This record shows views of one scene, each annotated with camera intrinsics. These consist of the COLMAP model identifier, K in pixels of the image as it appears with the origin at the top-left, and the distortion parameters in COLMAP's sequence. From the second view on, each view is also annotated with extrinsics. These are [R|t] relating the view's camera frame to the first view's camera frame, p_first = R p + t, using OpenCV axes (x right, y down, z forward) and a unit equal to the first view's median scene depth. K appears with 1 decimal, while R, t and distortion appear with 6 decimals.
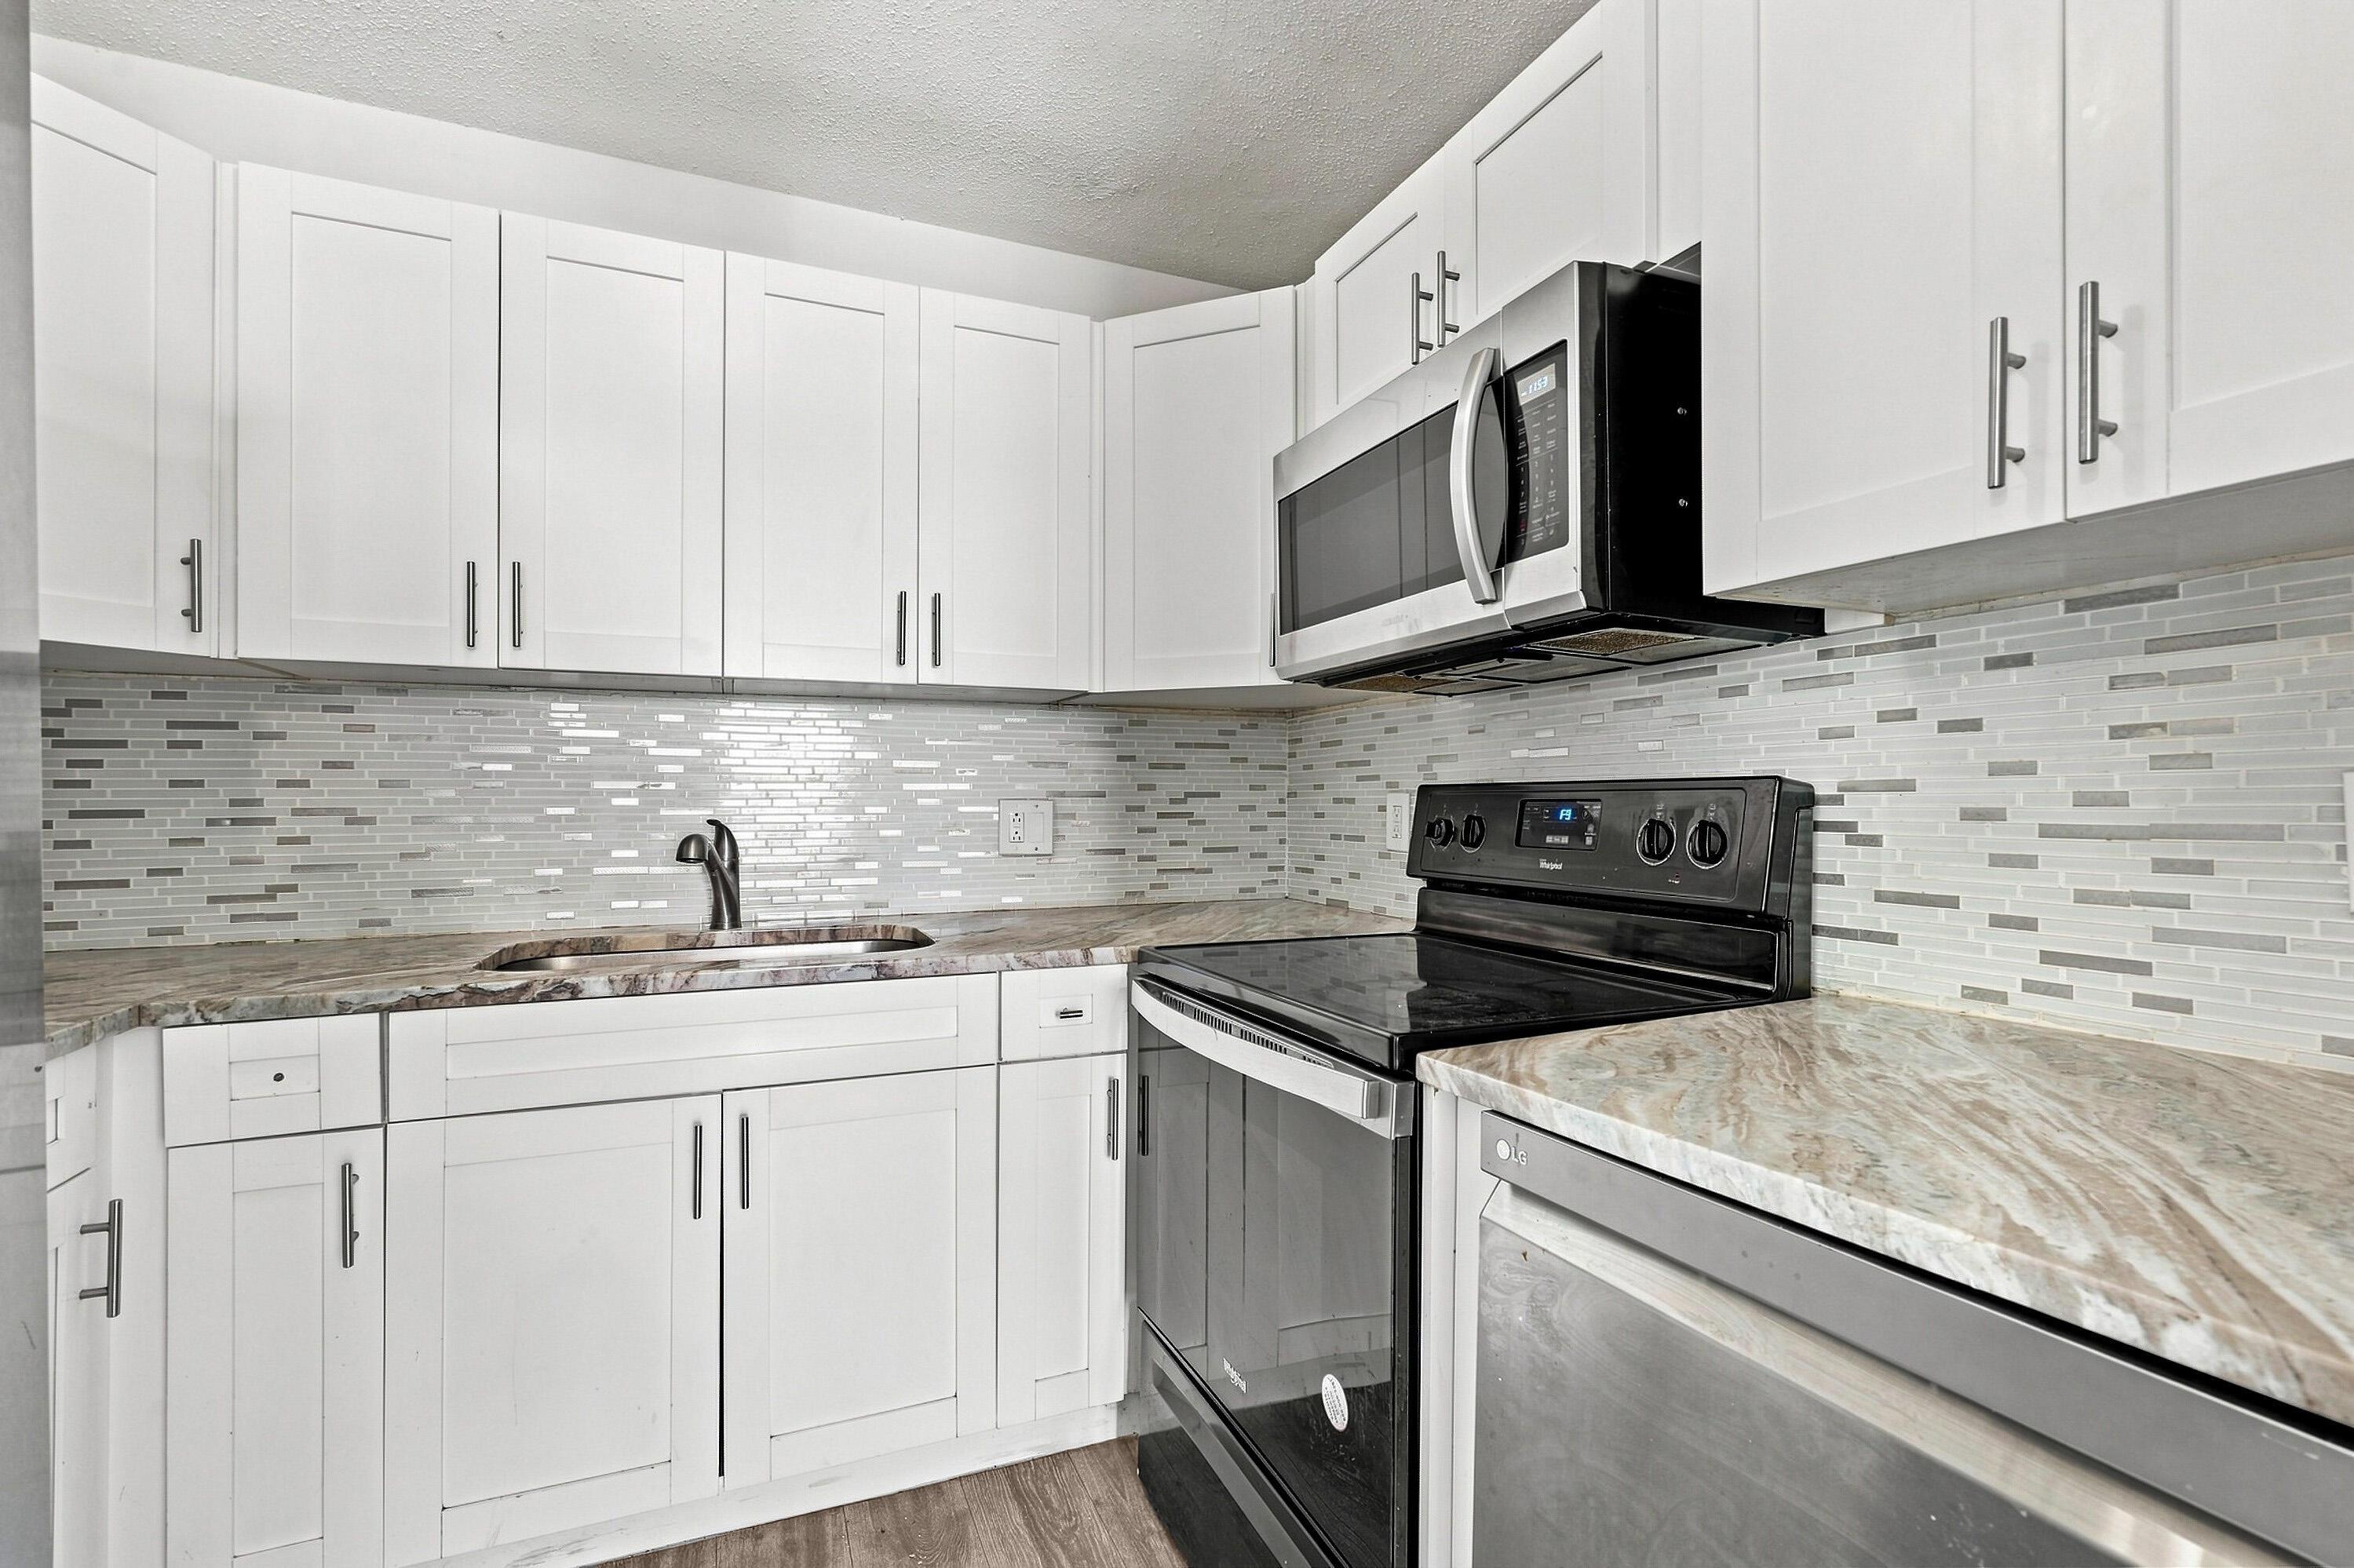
lens RADIAL K [[1056.7, 0, 1173.4], [0, 1056.7, 793.8], [0, 0, 1]] dist [-0.004286, 0.000645]
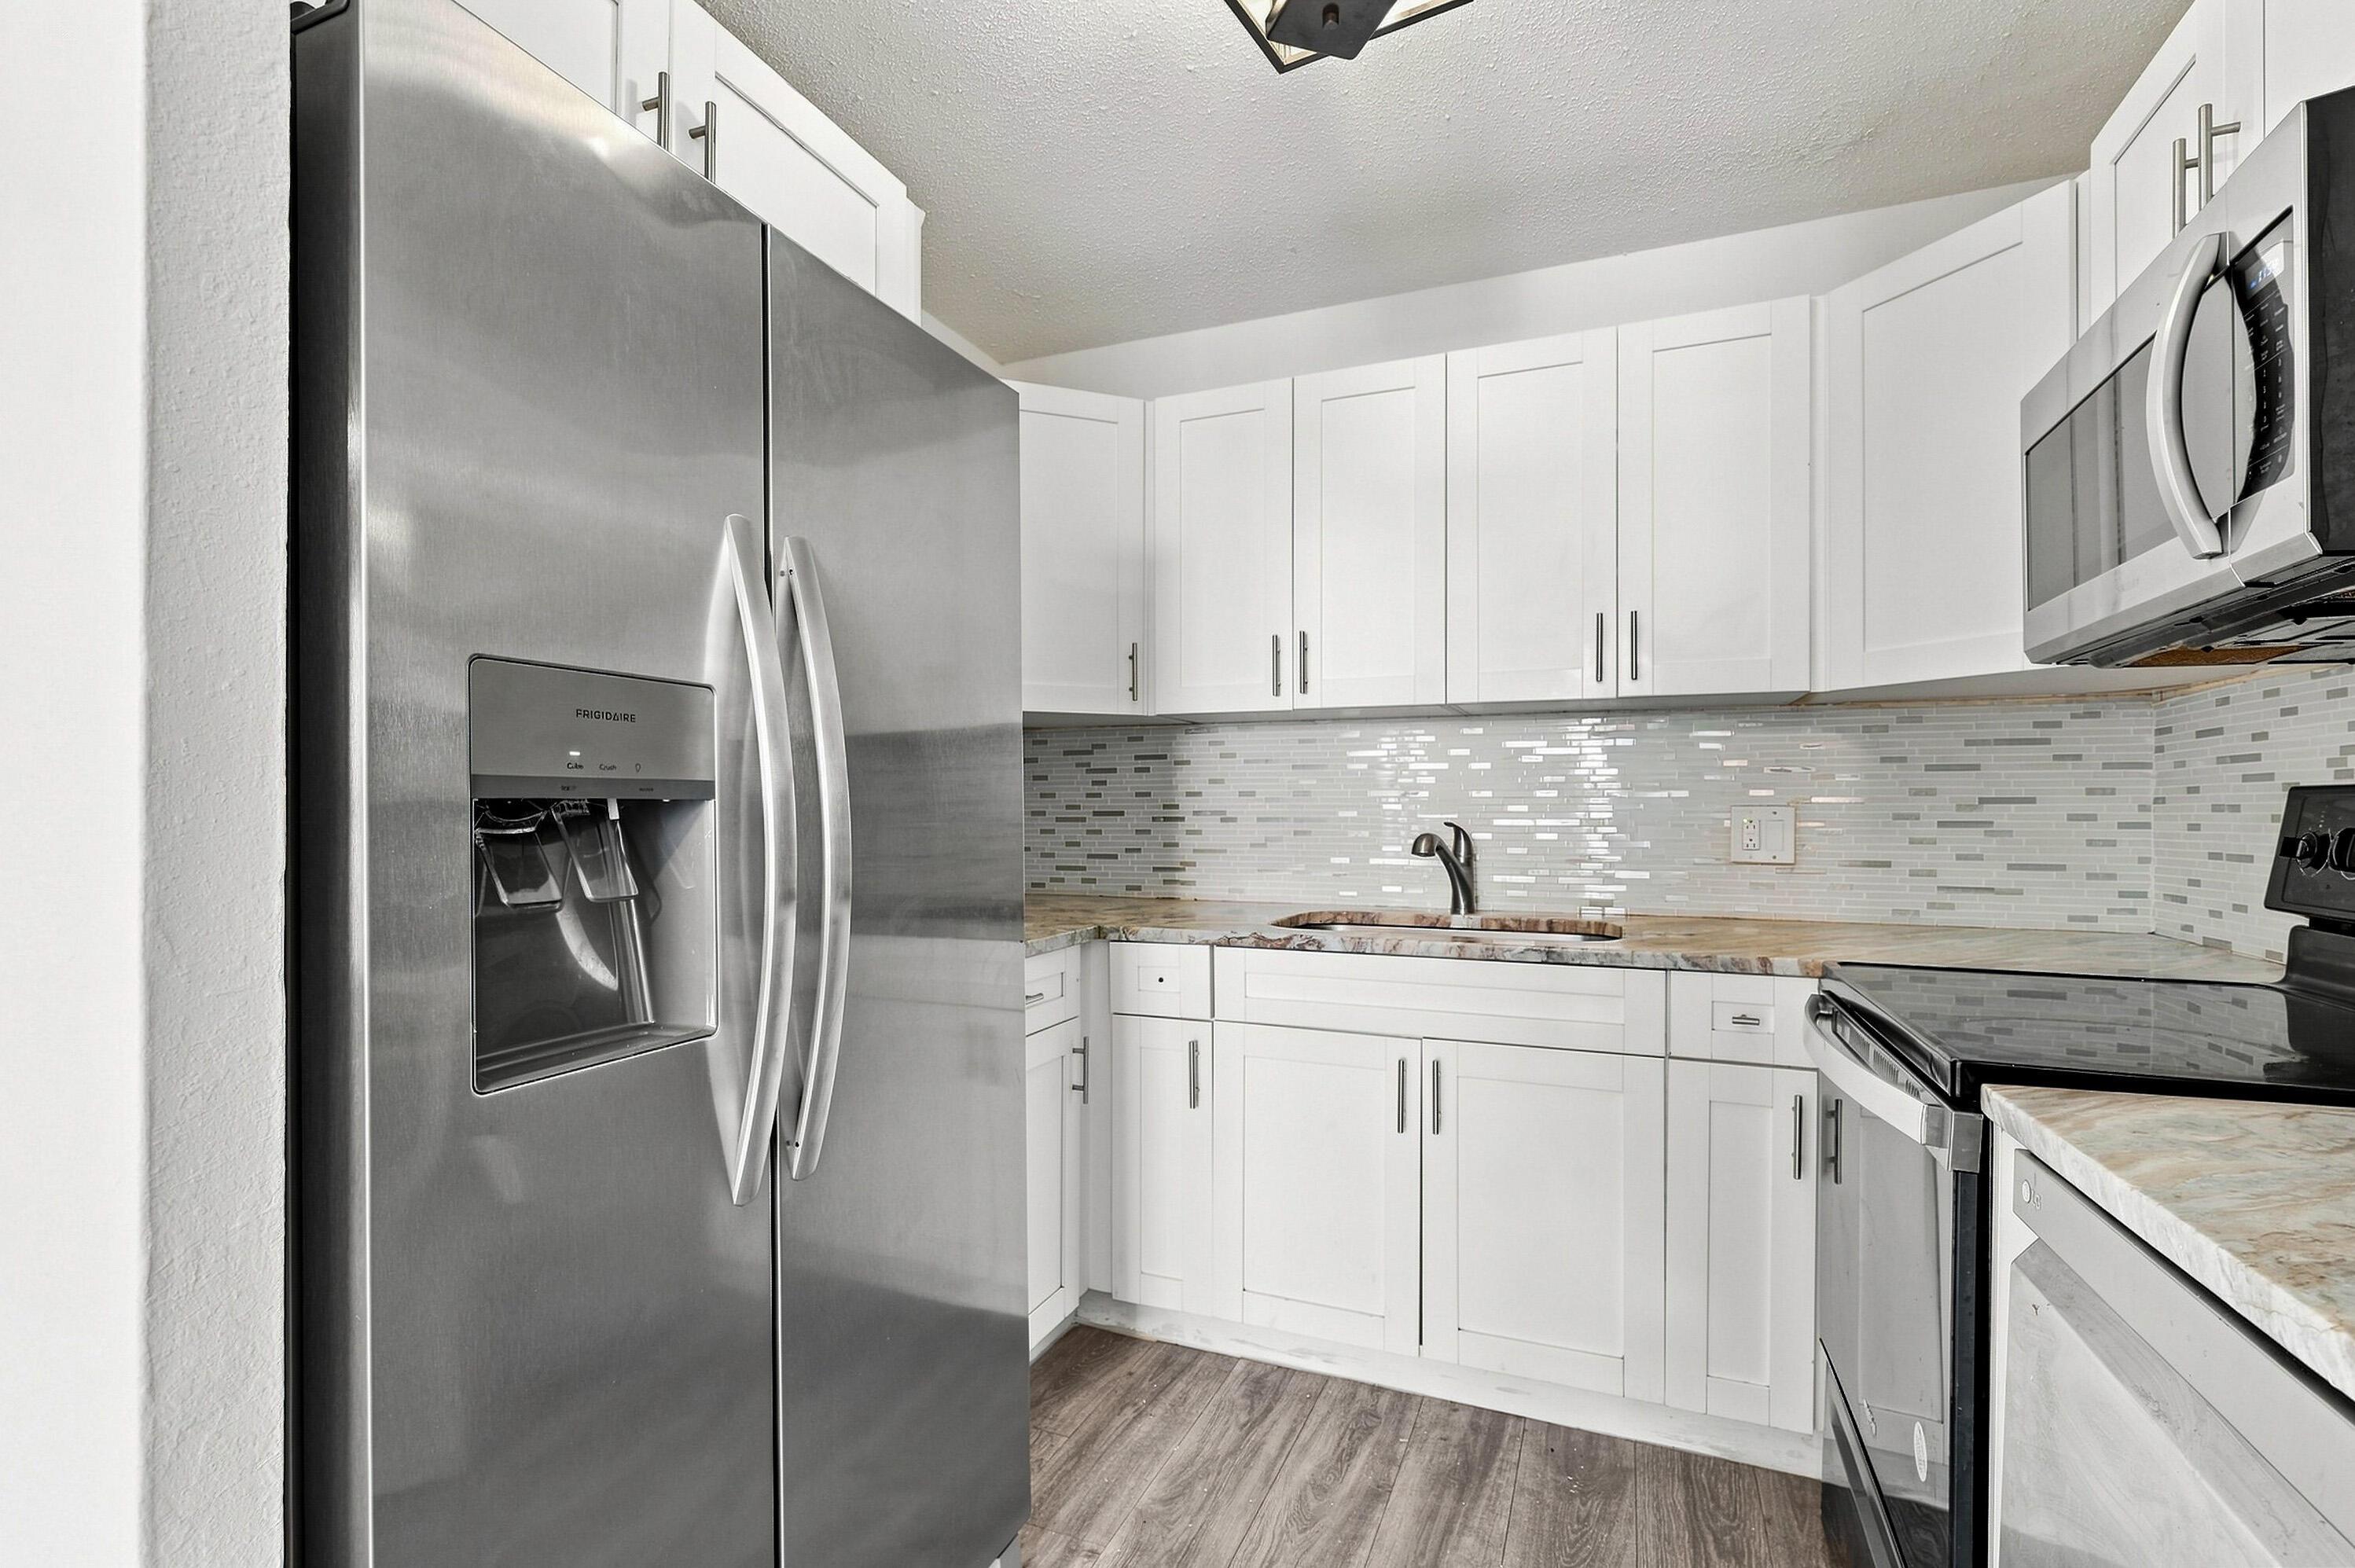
lens RADIAL K [[1060.8, 0, 1180.5], [0, 1060.8, 803.2], [0, 0, 1]] dist [-0.003351, 0.000875]
pose [[0.704695, -0.000394, -0.709510, 0.225167], [0.001777, 0.999998, 0.001209, 0.001074], [0.709508, -0.002112, 0.704694, -0.076506]]
